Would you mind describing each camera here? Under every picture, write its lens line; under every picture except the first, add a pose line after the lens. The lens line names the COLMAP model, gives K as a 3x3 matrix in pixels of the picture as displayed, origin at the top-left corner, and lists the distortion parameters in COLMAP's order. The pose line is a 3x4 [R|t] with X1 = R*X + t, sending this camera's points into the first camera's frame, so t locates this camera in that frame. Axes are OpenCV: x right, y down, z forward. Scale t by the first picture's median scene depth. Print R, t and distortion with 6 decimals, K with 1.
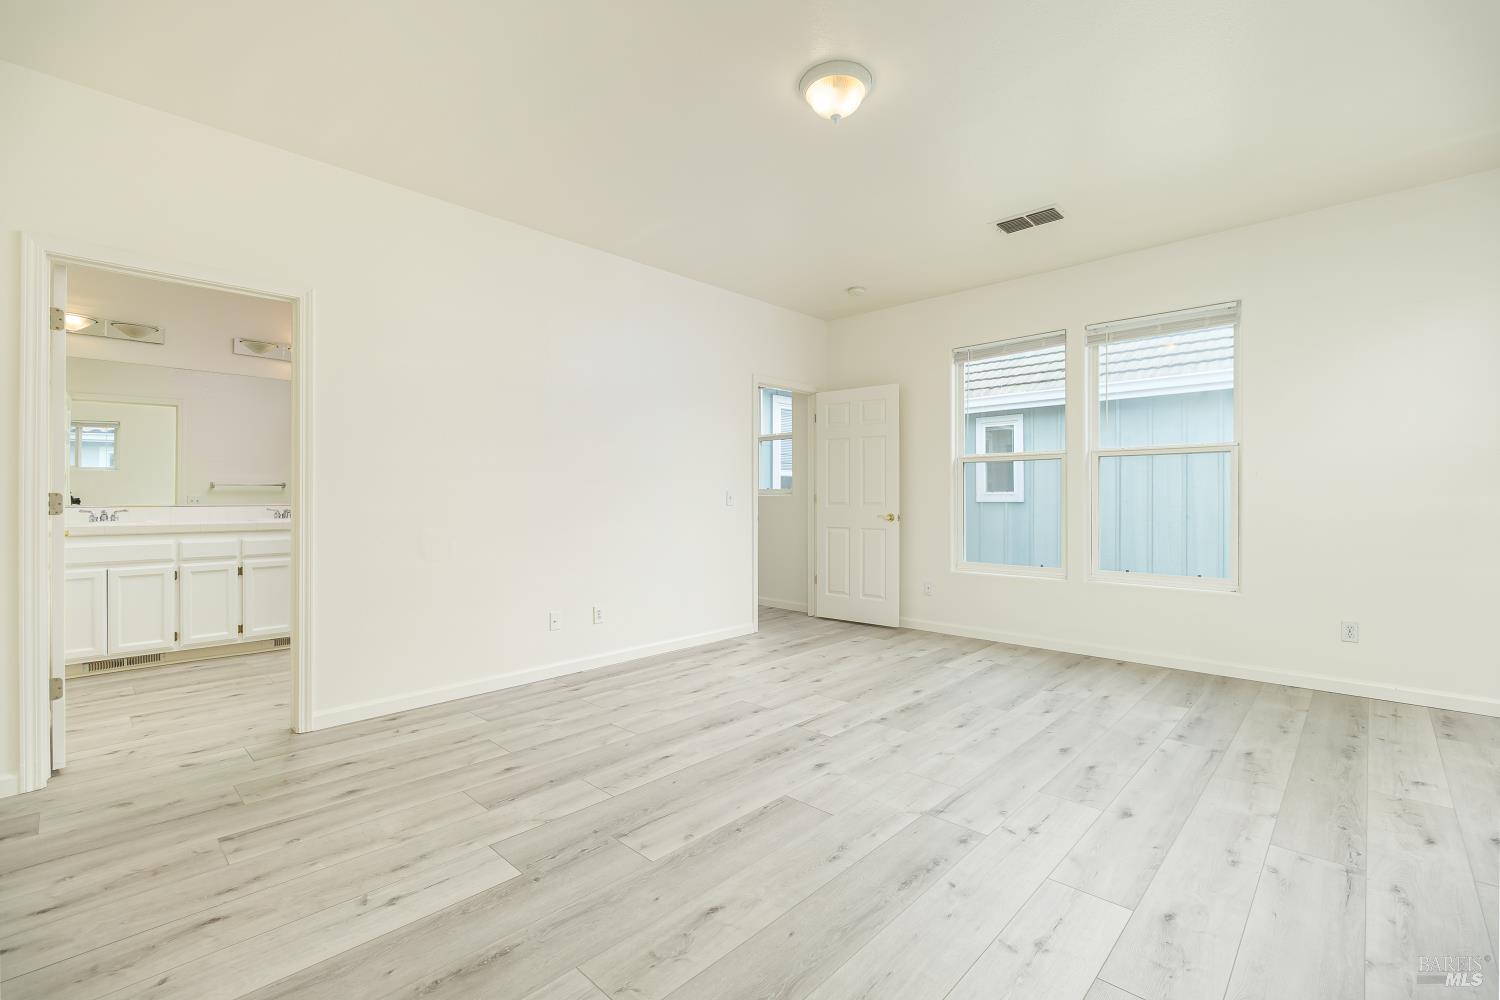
lens RADIAL K [[654.3, 0, 756.4], [0, 654.3, 499.7], [0, 0, 1]] dist [-0.001784, -0.000208]
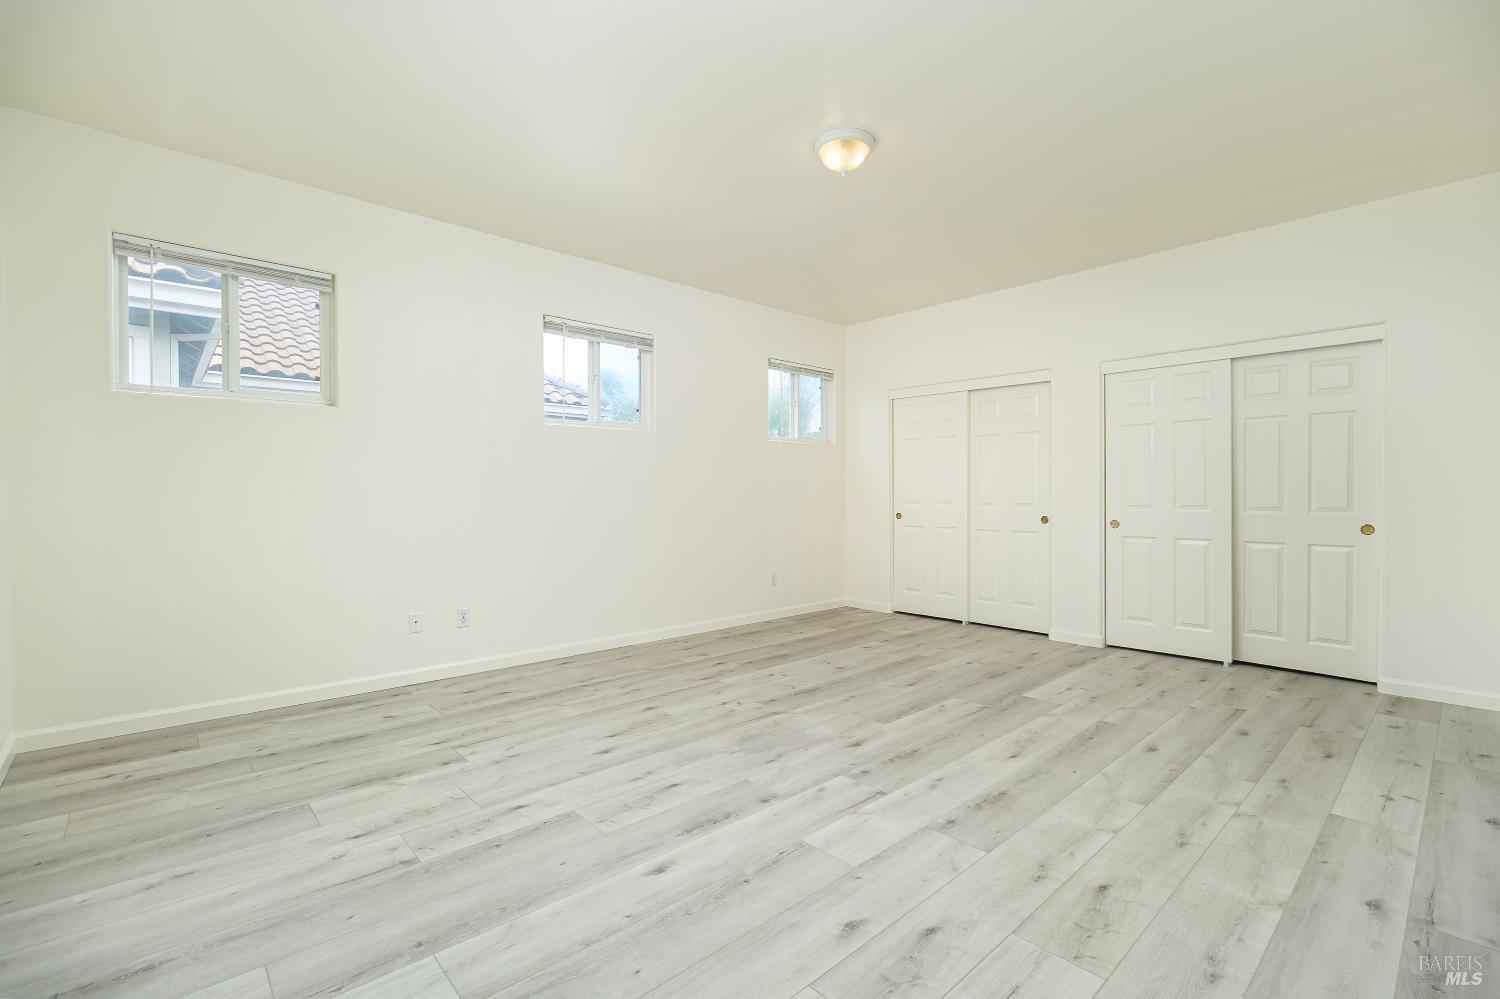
lens RADIAL K [[654.3, 0, 756.4], [0, 654.3, 499.2], [0, 0, 1]] dist [-0.001784, -0.000208]
pose [[-0.996878, 0.001690, 0.078943, 0.160546], [0.002729, 0.999911, 0.013052, -0.009205], [-0.078914, 0.013227, -0.996794, 1.893864]]
